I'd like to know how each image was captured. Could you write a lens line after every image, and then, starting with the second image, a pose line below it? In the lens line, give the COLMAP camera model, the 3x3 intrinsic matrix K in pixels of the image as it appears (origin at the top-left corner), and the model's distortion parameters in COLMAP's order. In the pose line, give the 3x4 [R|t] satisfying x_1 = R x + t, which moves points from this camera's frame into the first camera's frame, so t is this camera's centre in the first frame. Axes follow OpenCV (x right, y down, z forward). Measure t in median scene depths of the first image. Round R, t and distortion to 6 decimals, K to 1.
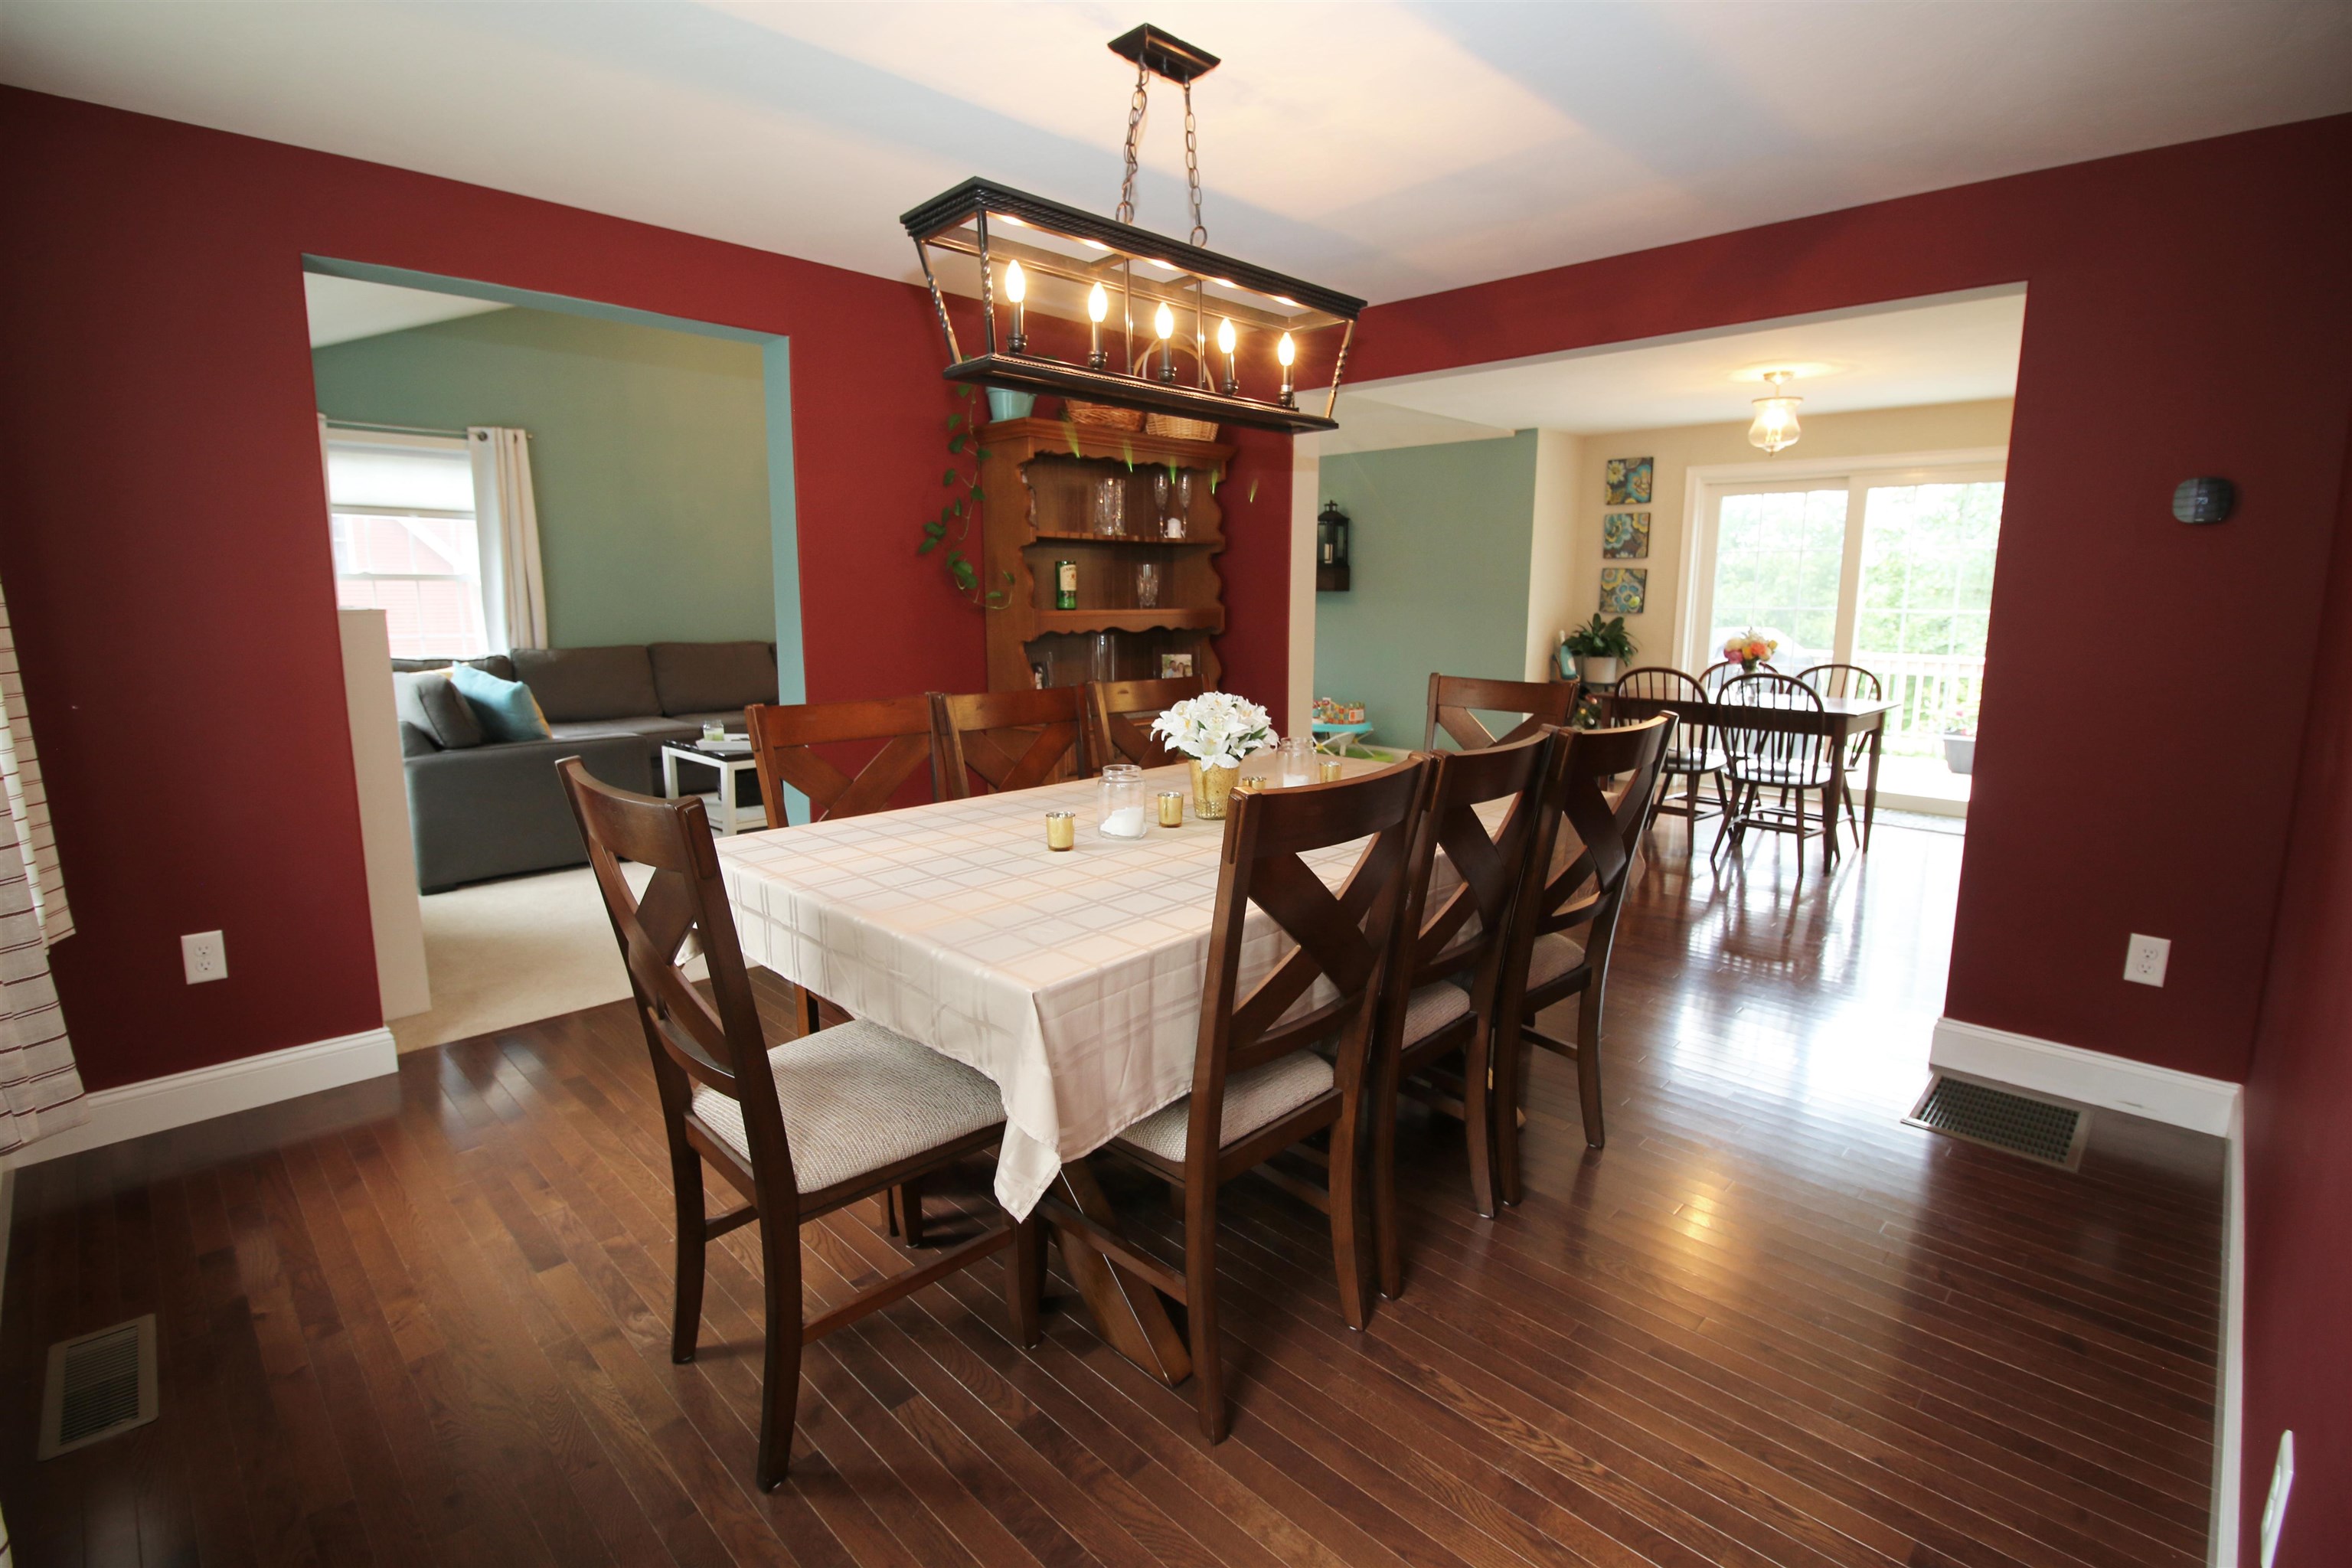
lens RADIAL K [[1094.0, 0, 1167.4], [0, 1094.0, 772.6], [0, 0, 1]] dist [-0.010048, -0.000503]
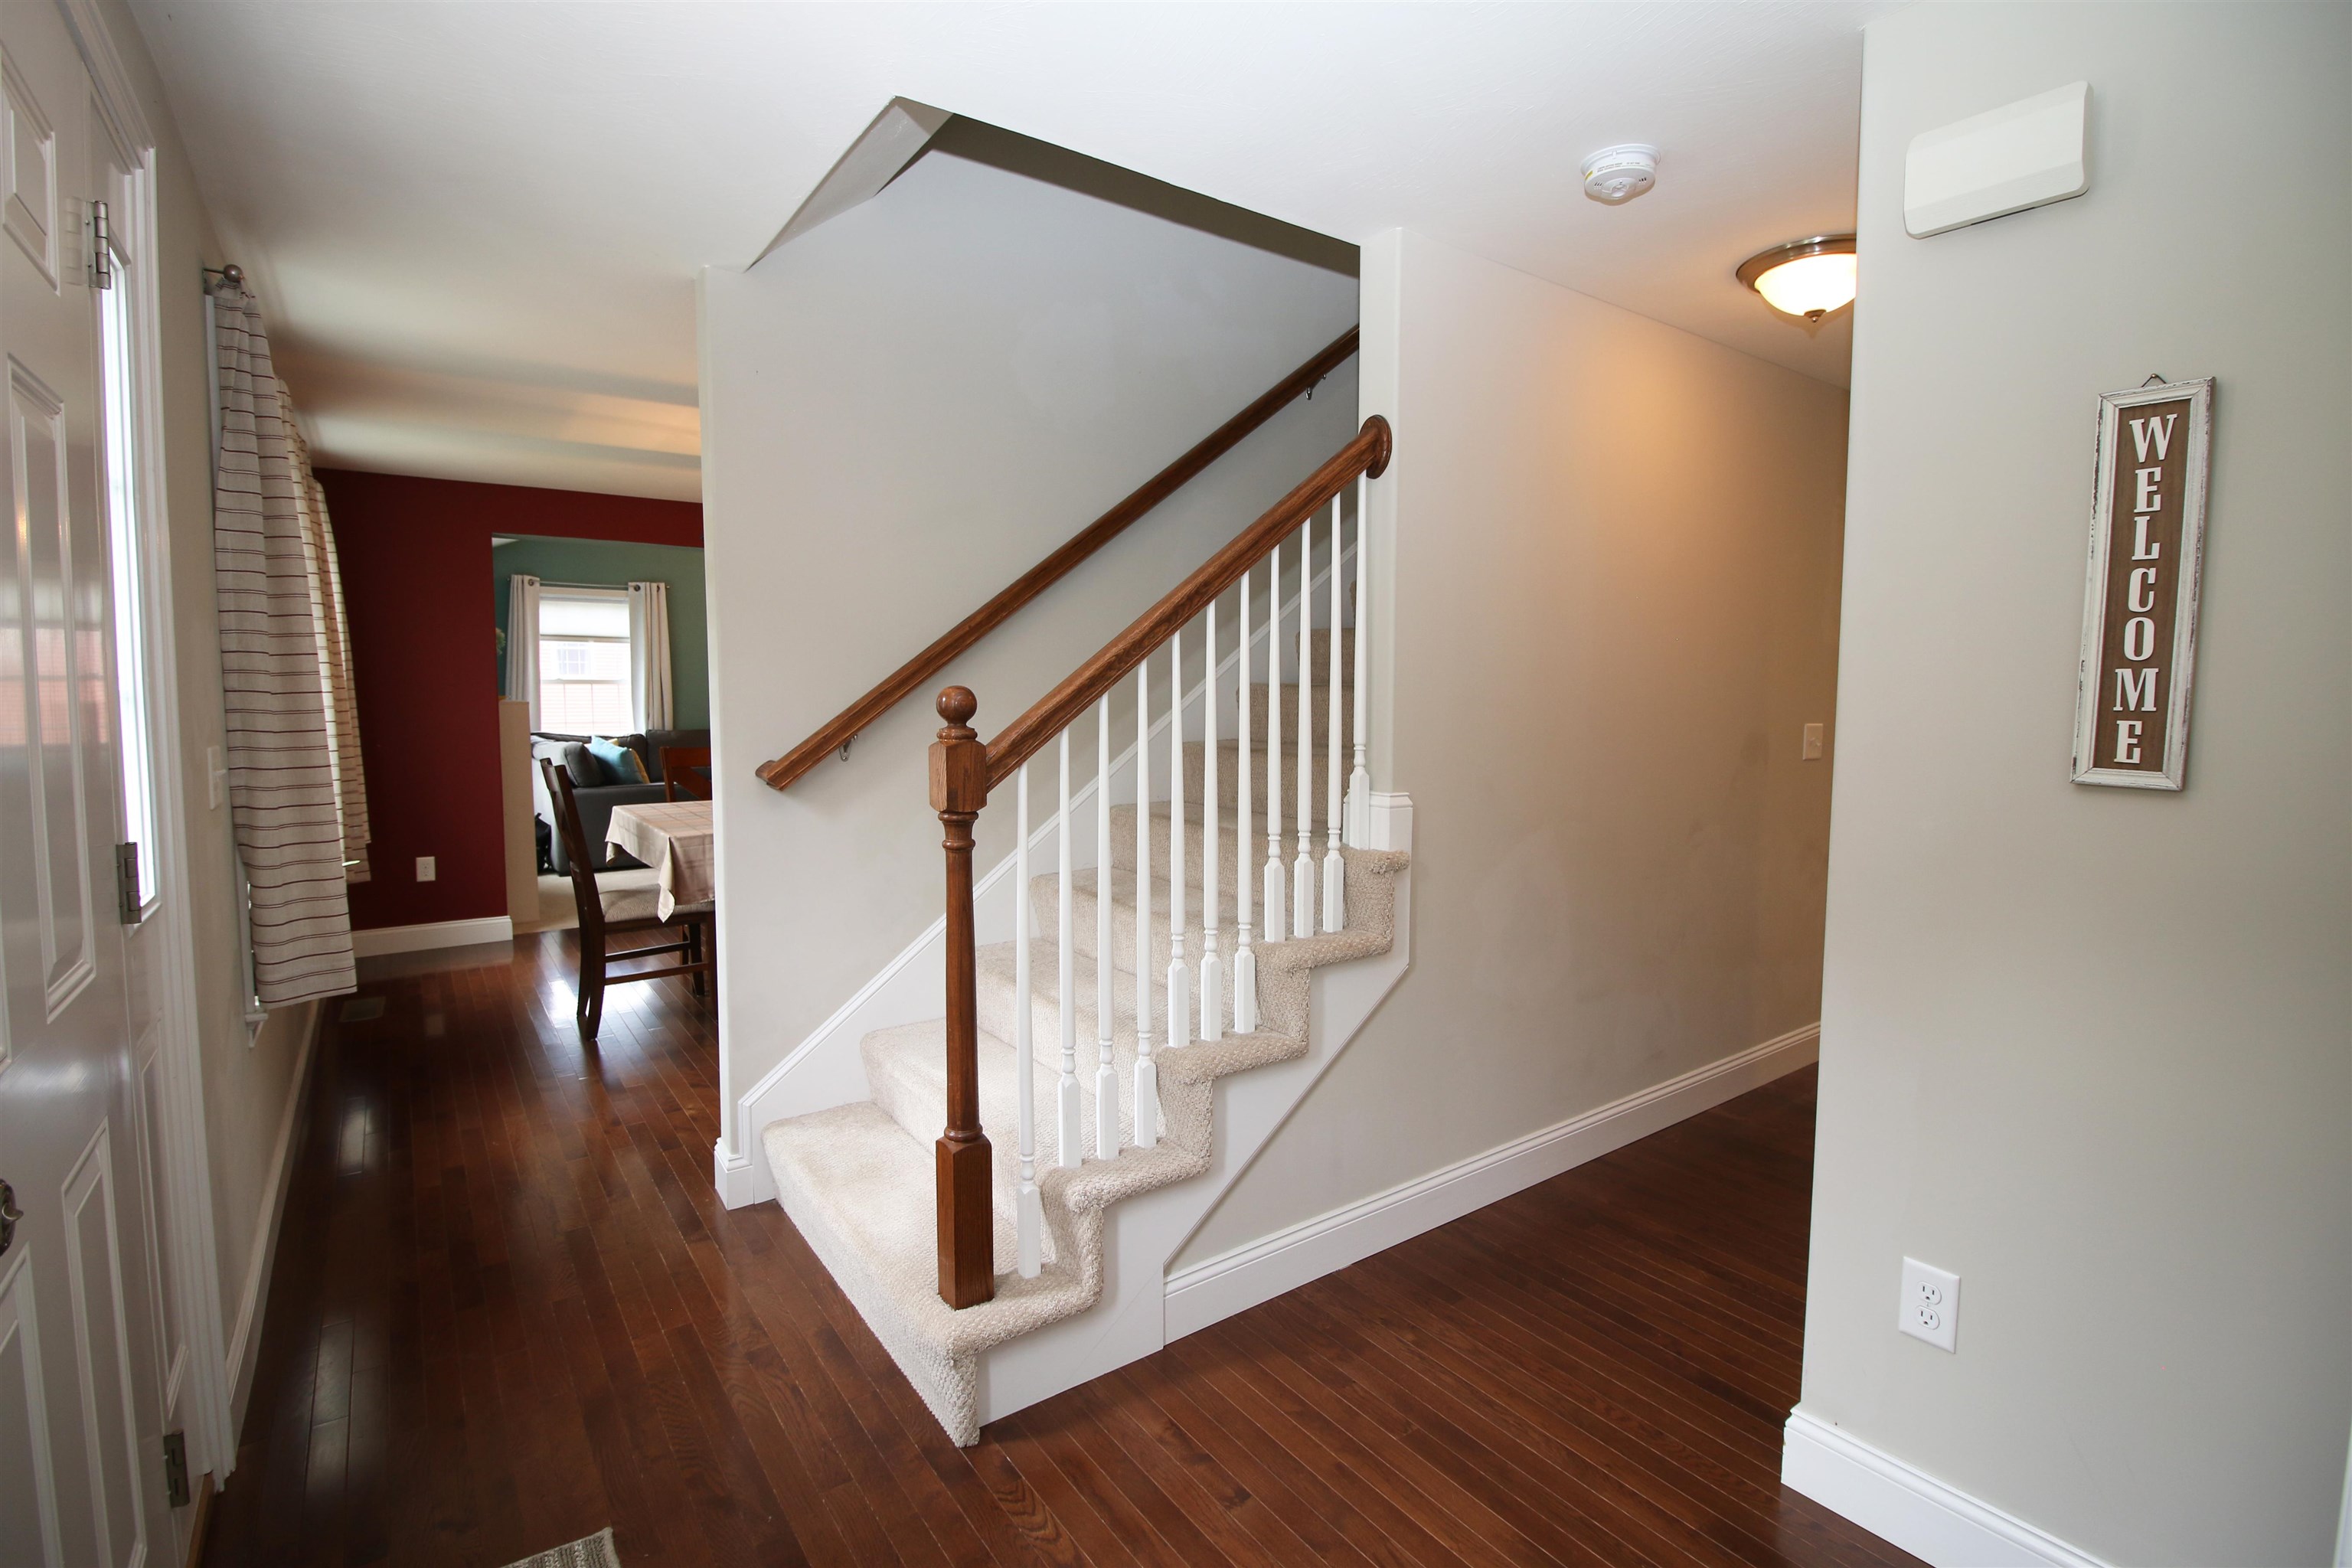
lens RADIAL K [[1094.0, 0, 1181.3], [0, 1094.0, 774.7], [0, 0, 1]] dist [-0.010048, -0.000503]
pose [[0.987204, 0.004965, -0.159386, 0.385283], [-0.017894, 0.996652, -0.079782, 0.058056], [0.158456, 0.081614, 0.983987, -0.369518]]
